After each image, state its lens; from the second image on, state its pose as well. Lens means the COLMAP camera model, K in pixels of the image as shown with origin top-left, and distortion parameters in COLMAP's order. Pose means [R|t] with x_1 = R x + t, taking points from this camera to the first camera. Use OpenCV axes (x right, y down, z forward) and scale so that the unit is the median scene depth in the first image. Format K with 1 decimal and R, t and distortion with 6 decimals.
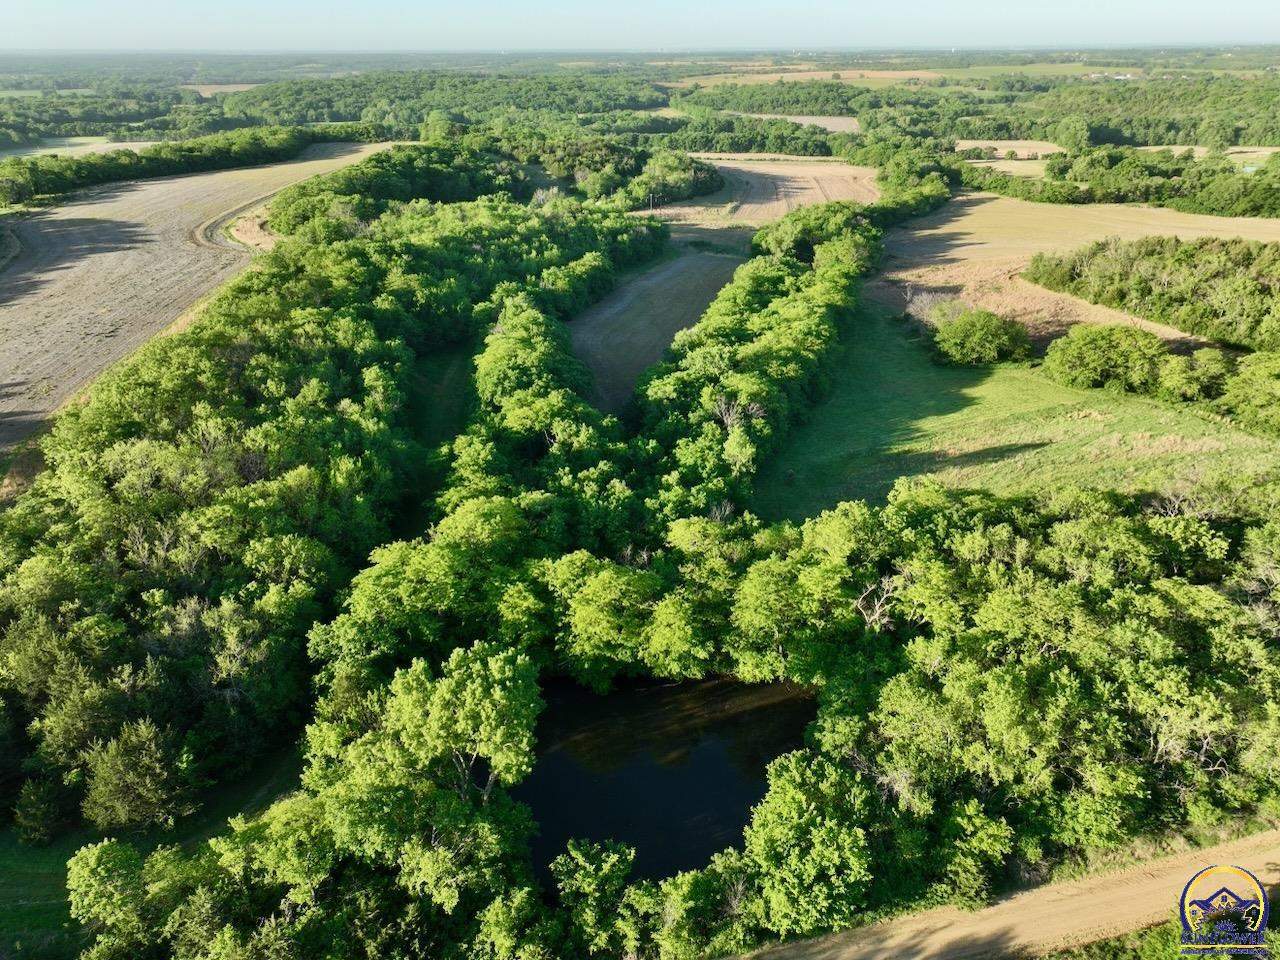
lens RADIAL K [[898.4, 0, 645.1], [0, 898.4, 478.9], [0, 0, 1]] dist [-0.003636, 0.023035]
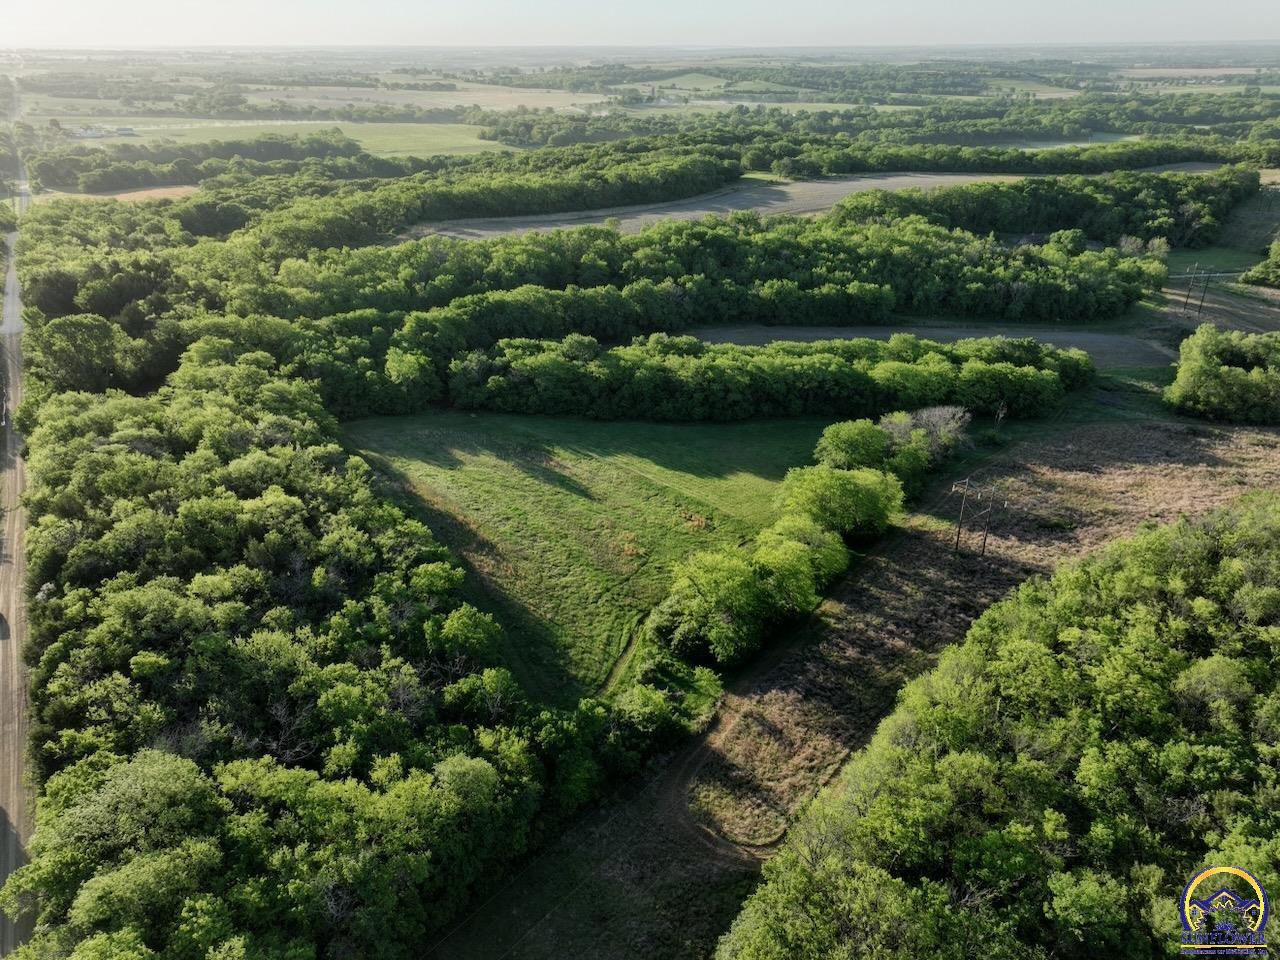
lens RADIAL K [[898.4, 0, 645.7], [0, 898.4, 481.7], [0, 0, 1]] dist [-0.003636, 0.023035]
pose [[0.353157, 0.414382, -0.838789, 0.276548], [-0.404658, 0.876013, 0.262398, -0.073472], [0.843524, 0.246755, 0.477053, 0.114077]]
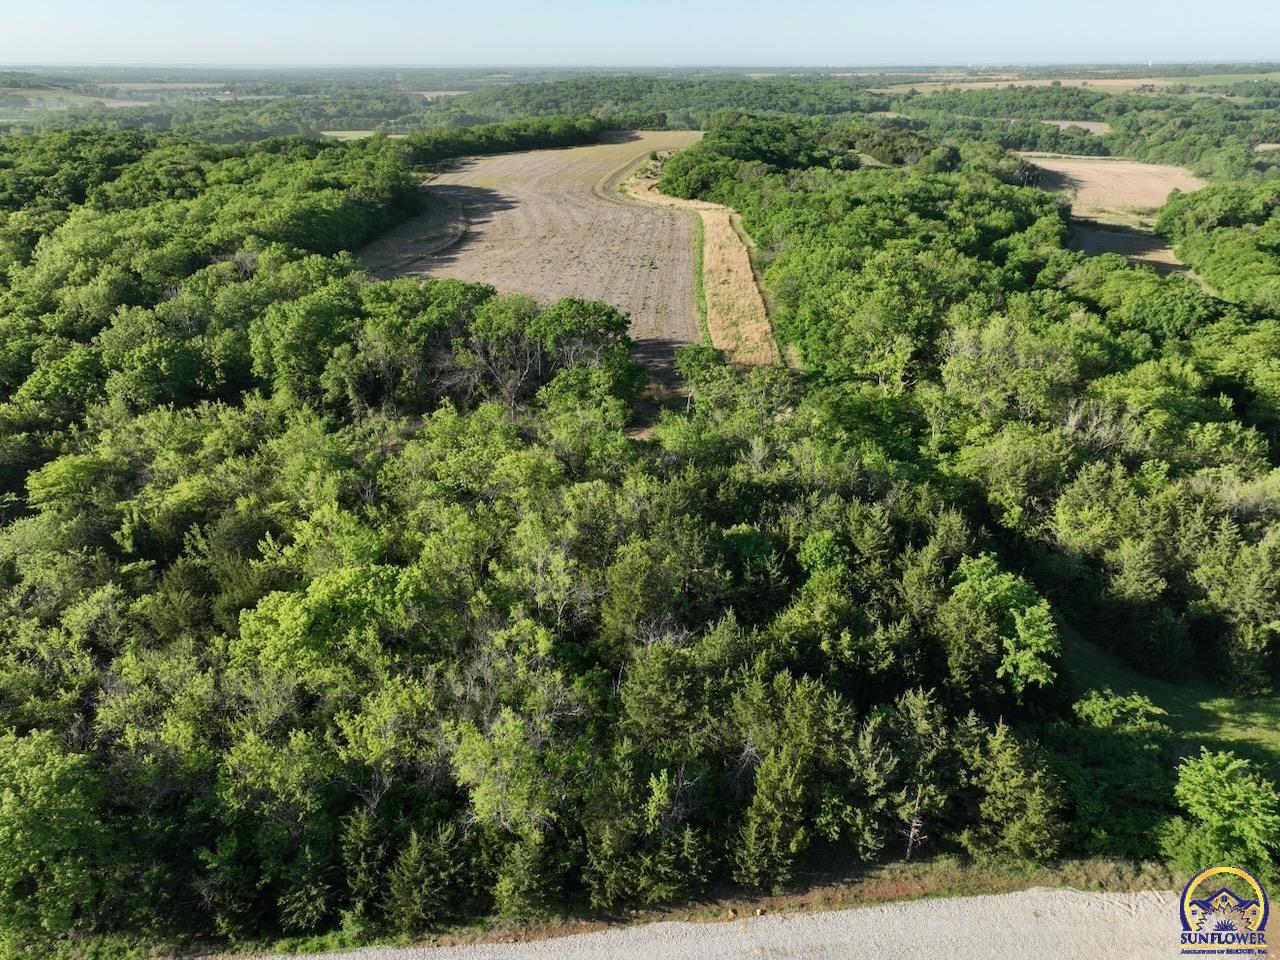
lens RADIAL K [[898.4, 0, 643.4], [0, 898.4, 479.3], [0, 0, 1]] dist [-0.003636, 0.023035]
pose [[0.987120, 0.070320, -0.143701, -0.110298], [-0.072338, 0.997341, -0.008860, 0.022107], [0.142695, 0.019141, 0.989582, -0.000528]]
